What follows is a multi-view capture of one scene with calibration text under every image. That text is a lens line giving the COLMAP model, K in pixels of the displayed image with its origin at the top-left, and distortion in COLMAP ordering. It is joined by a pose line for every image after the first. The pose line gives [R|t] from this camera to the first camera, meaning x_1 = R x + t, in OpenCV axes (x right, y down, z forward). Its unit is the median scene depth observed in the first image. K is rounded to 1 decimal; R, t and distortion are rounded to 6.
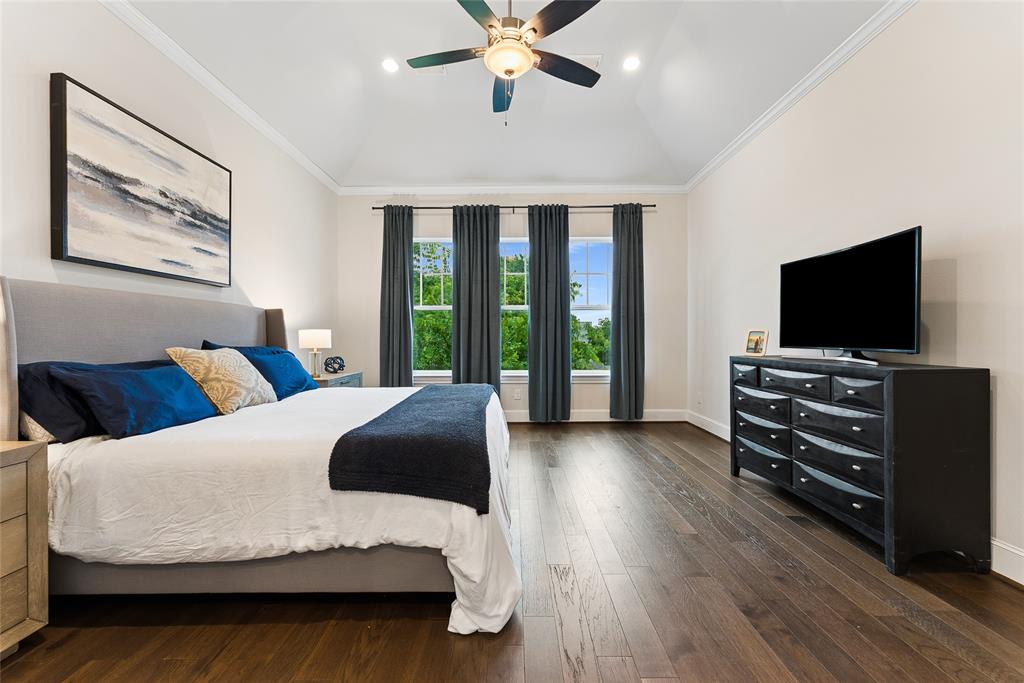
lens RADIAL K [[414.0, 0, 512.5], [0, 414.0, 337.2], [0, 0, 1]] dist [0.000978, -0.000388]
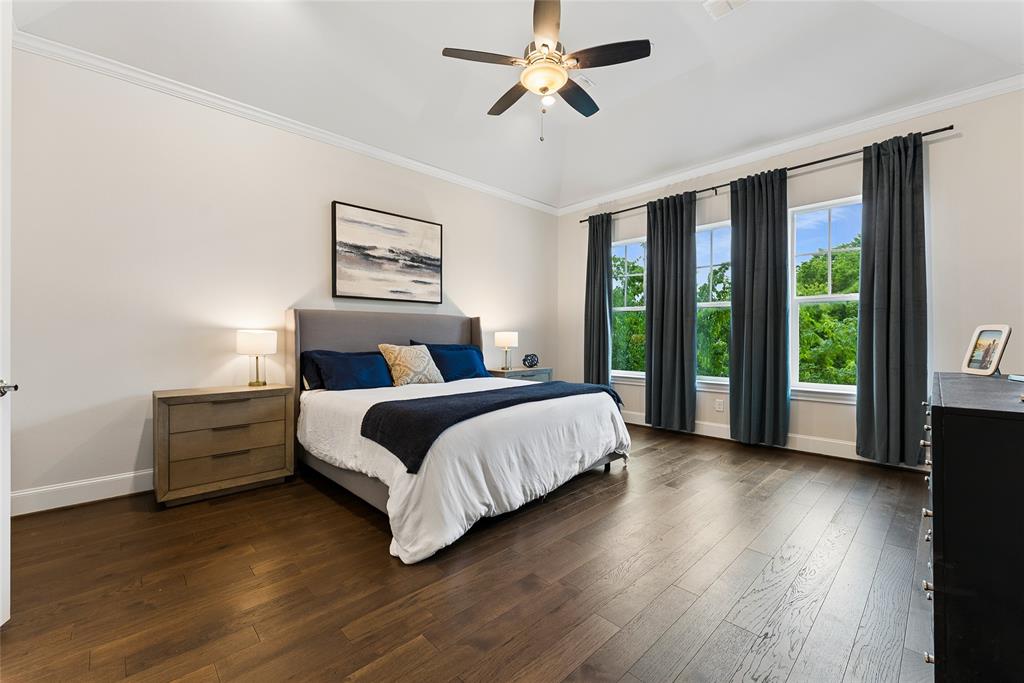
lens RADIAL K [[416.1, 0, 513.1], [0, 416.1, 337.7], [0, 0, 1]] dist [0.000767, -0.000185]
pose [[0.696355, 0.002765, -0.717692, 0.594023], [-0.002586, 0.999996, 0.001343, -0.003539], [0.717693, 0.000920, 0.696359, 0.167068]]
